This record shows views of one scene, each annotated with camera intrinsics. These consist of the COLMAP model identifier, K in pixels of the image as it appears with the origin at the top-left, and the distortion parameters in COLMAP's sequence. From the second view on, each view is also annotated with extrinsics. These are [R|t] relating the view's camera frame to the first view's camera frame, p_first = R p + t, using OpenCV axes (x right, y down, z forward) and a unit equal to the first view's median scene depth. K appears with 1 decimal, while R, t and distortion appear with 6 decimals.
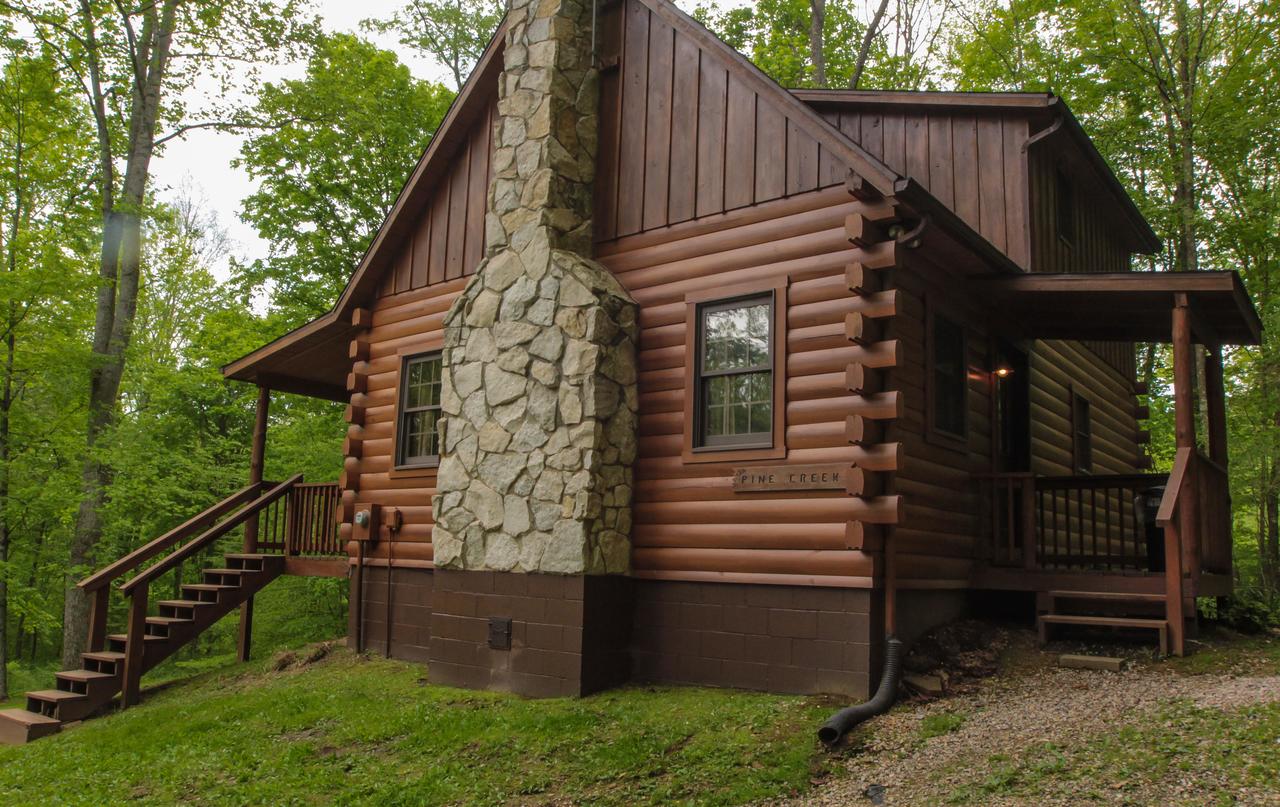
lens RADIAL K [[948.6, 0, 640.0], [0, 948.6, 403.5], [0, 0, 1]] dist [-0.058412, 0.001049]
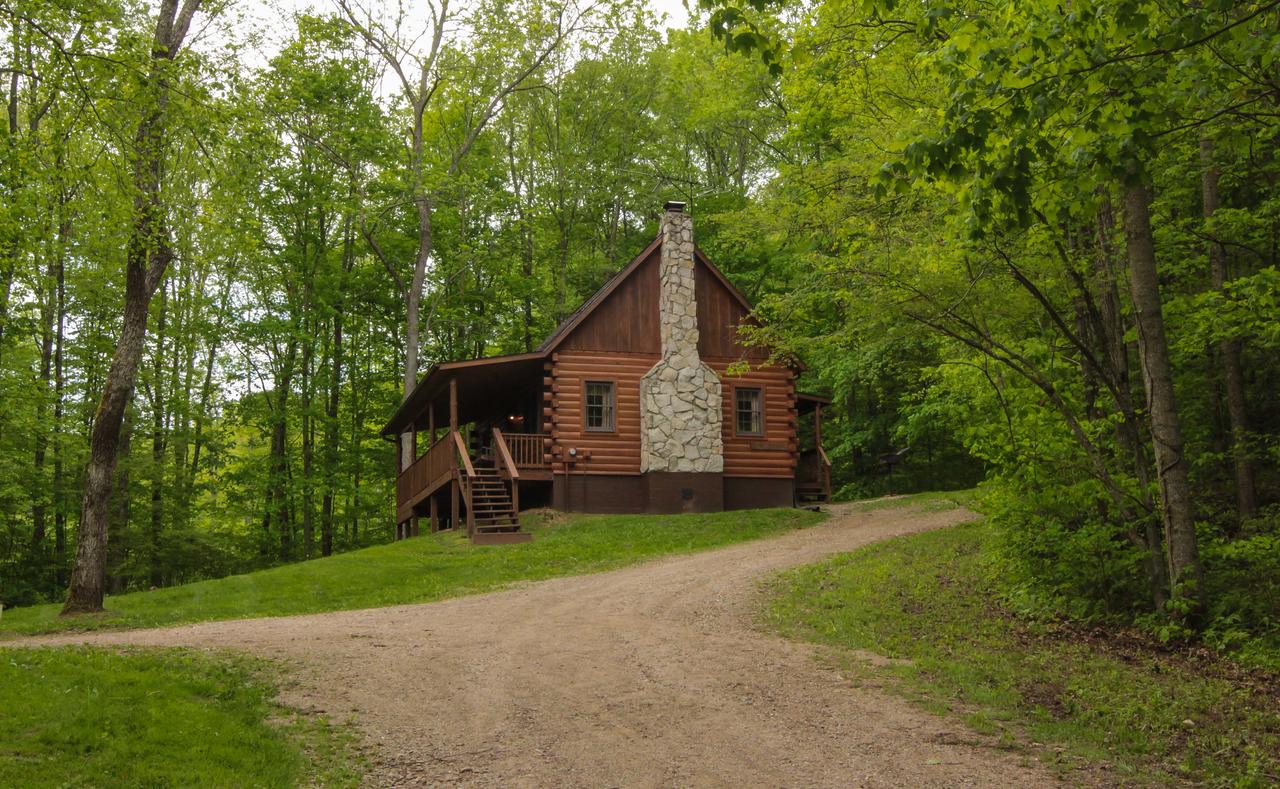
lens RADIAL K [[1138.3, 0, 636.0], [0, 1138.3, 360.3], [0, 0, 1]] dist [-0.007162, -0.000477]
pose [[0.540780, 0.136220, 0.830061, -3.144174], [-0.101820, 0.990145, -0.096156, 0.193053], [-0.834979, -0.032518, 0.549321, -0.738445]]
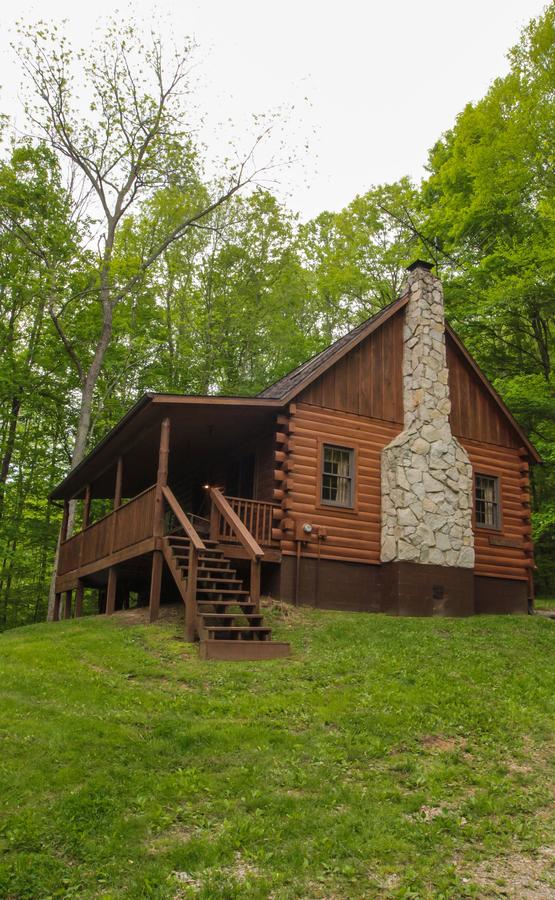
lens RADIAL K [[649.7, 0, 277.5], [0, 649.7, 450.0], [0, 0, 1]] dist [-0.048749, -0.000066]
pose [[0.406983, 0.241769, 0.880859, -1.797608], [-0.180337, 0.966622, -0.181988, 0.268625], [-0.895457, -0.084785, 0.436999, 0.697638]]
